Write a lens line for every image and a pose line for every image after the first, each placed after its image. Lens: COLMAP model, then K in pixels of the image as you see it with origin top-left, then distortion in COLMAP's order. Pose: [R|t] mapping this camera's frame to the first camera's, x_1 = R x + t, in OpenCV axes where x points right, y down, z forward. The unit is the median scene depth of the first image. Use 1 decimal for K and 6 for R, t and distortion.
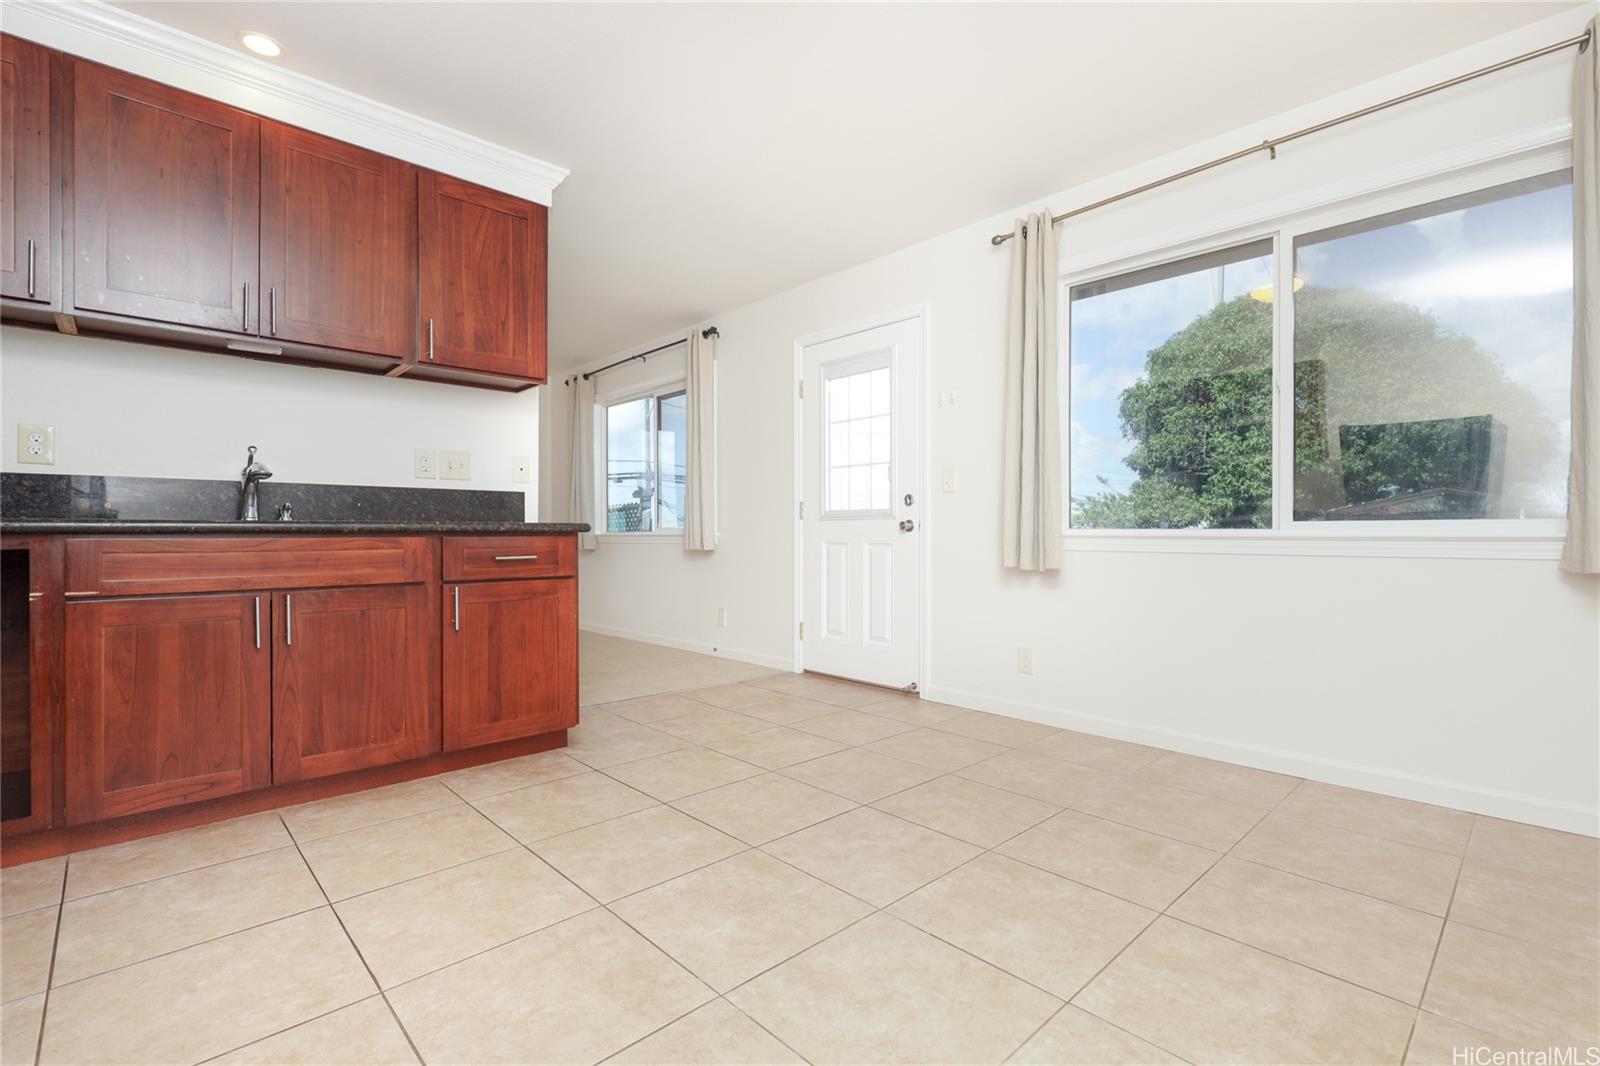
lens RADIAL K [[740.6, 0, 787.6], [0, 740.6, 534.2], [0, 0, 1]] dist [0.004856, -0.000527]
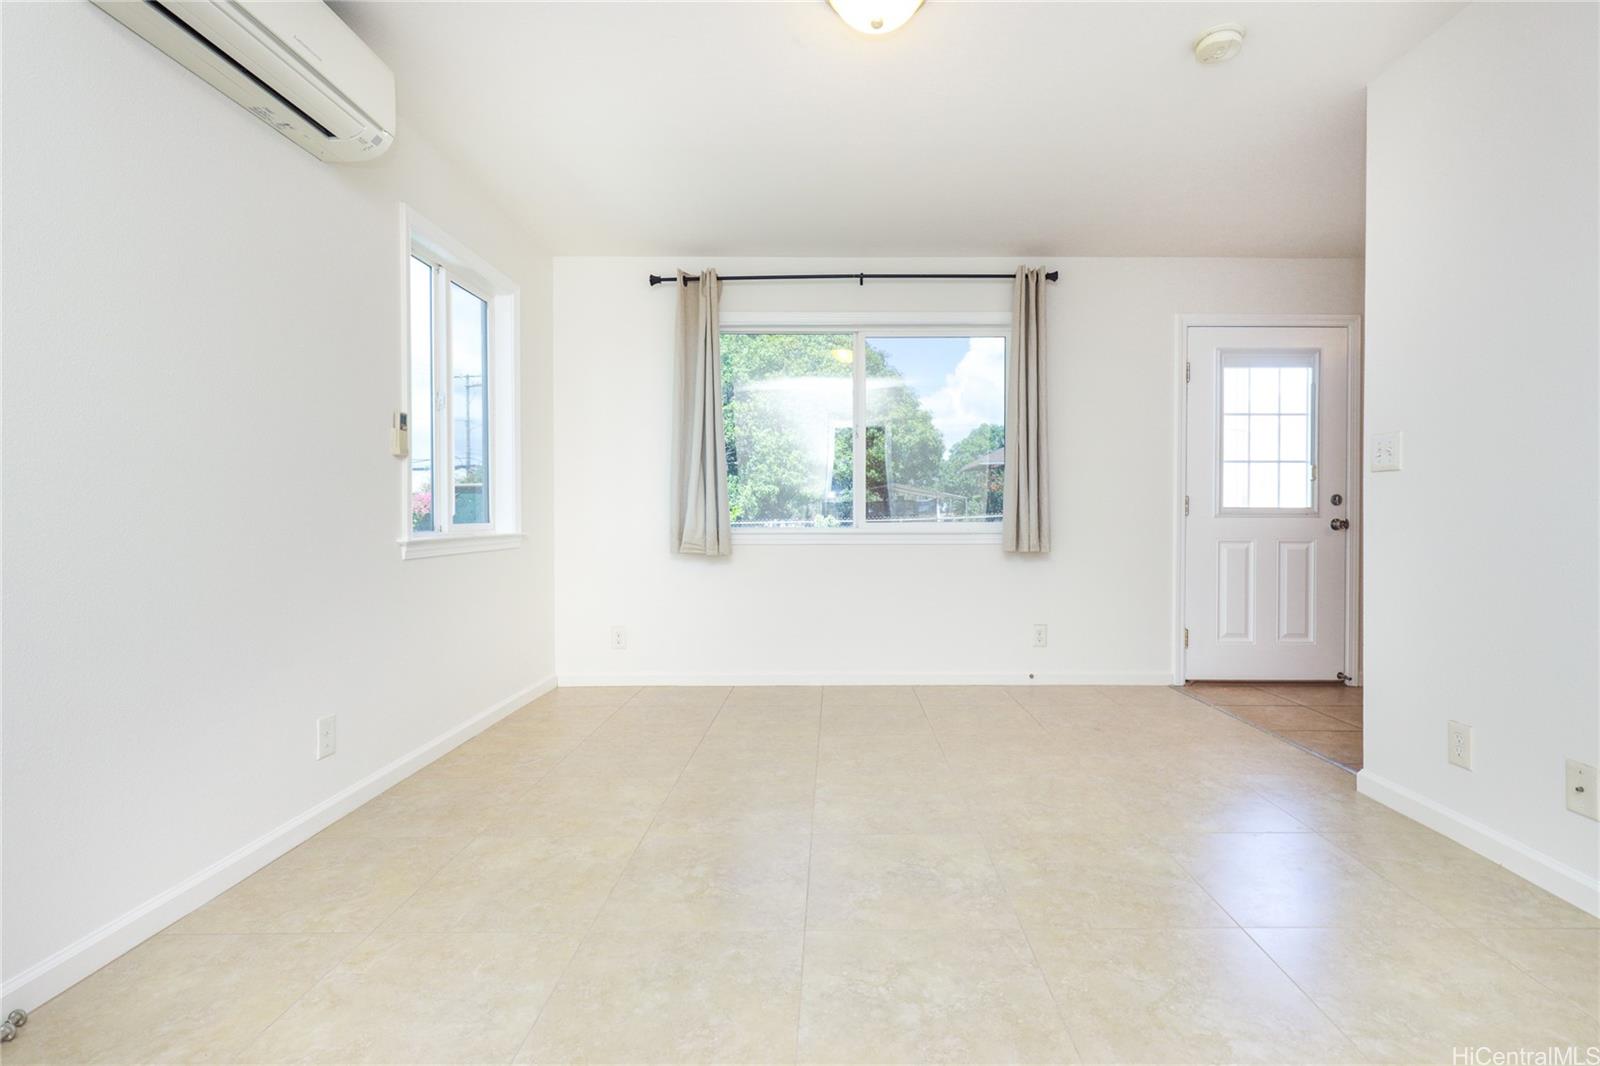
lens RADIAL K [[740.6, 0, 816.9], [0, 740.6, 526.2], [0, 0, 1]] dist [0.004856, -0.000527]
pose [[0.685438, -0.012760, 0.728019, -0.992621], [-0.000798, 0.999833, 0.018277, -0.024777], [-0.728130, -0.013109, 0.685313, 0.737373]]
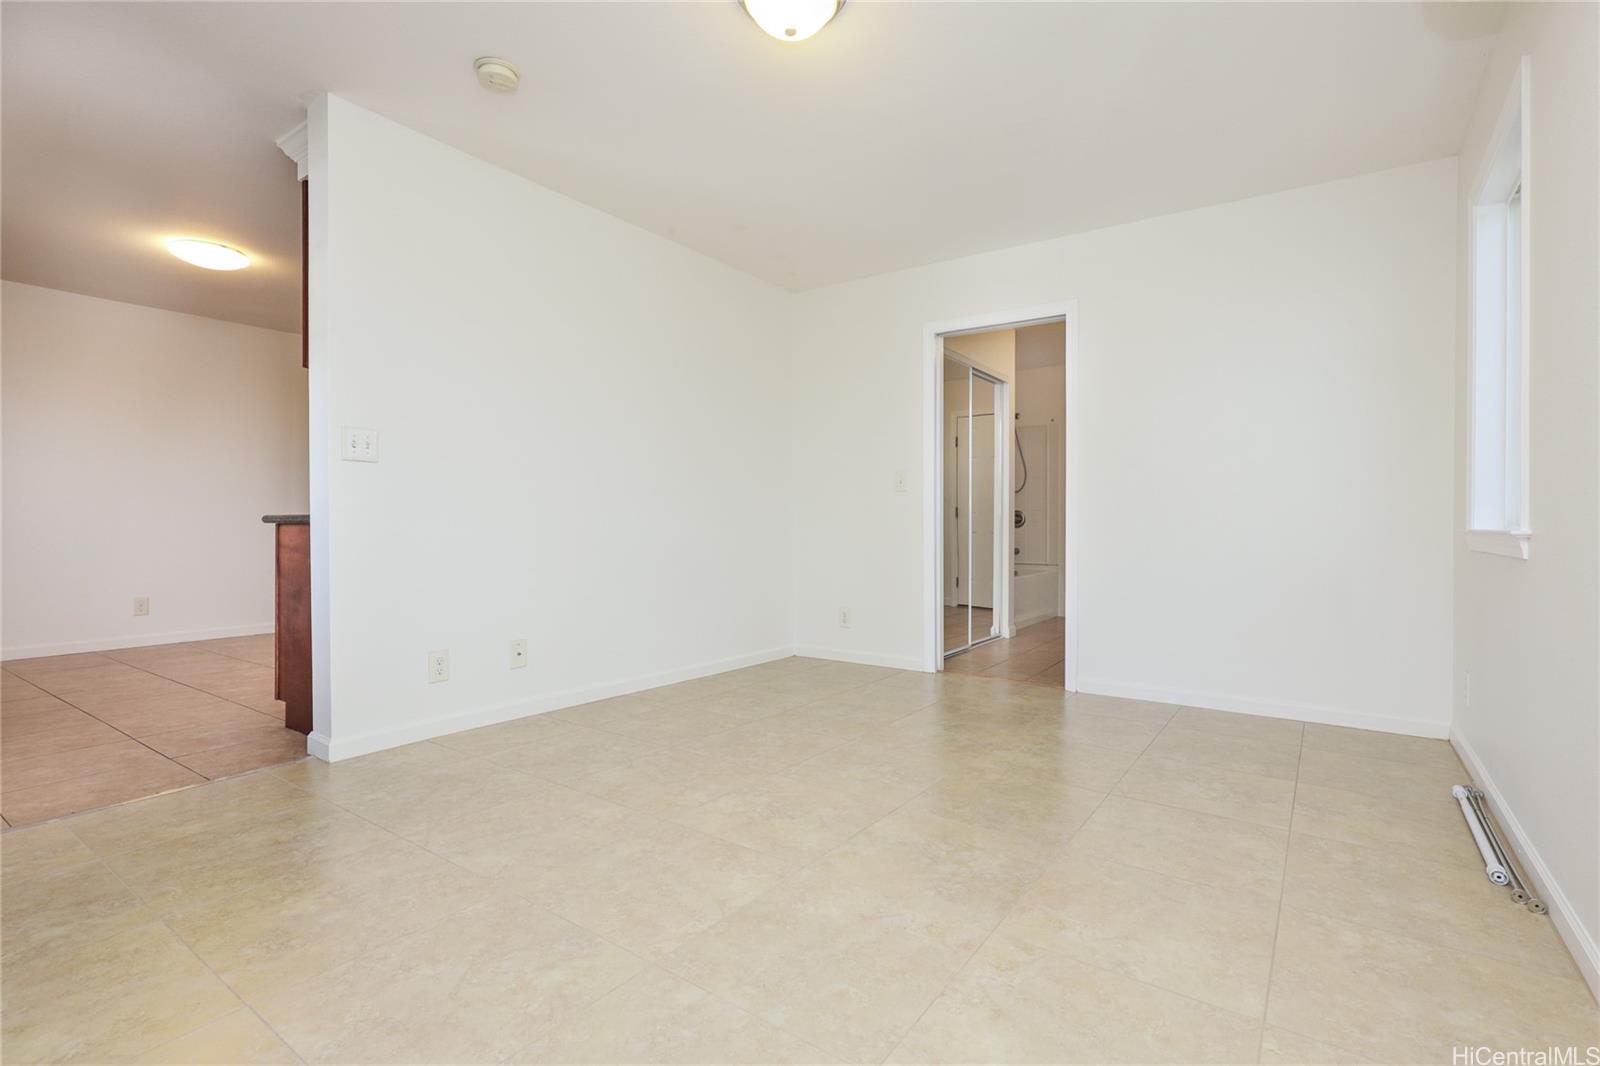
lens RADIAL K [[740.6, 0, 815.8], [0, 740.6, 533.6], [0, 0, 1]] dist [0.004856, -0.000527]
pose [[-0.974665, -0.002635, -0.223654, -0.544531], [-0.003855, 0.999980, 0.005019, -0.001989], [0.223636, 0.005754, -0.974656, 1.496521]]
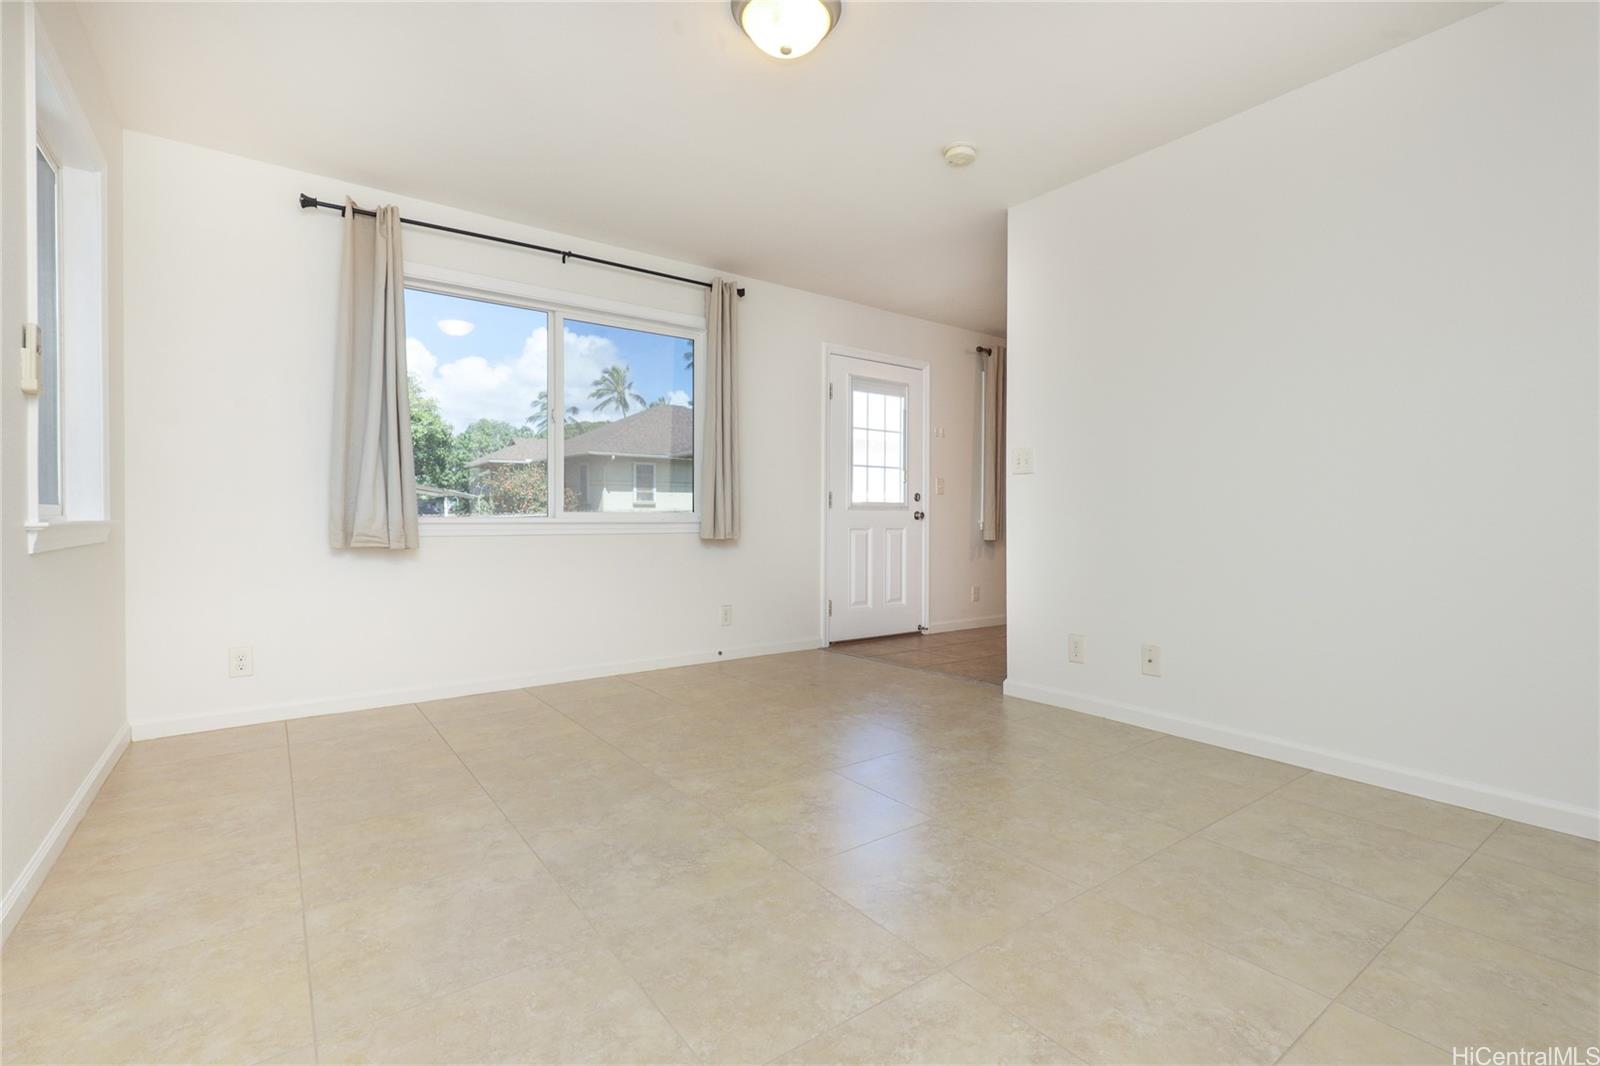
lens RADIAL K [[740.6, 0, 811.9], [0, 740.6, 526.2], [0, 0, 1]] dist [0.004856, -0.000527]
pose [[0.102043, -0.012400, 0.994703, -1.134235], [-0.005544, 0.999900, 0.013034, -0.007910], [-0.994765, -0.006844, 0.101964, 0.952594]]
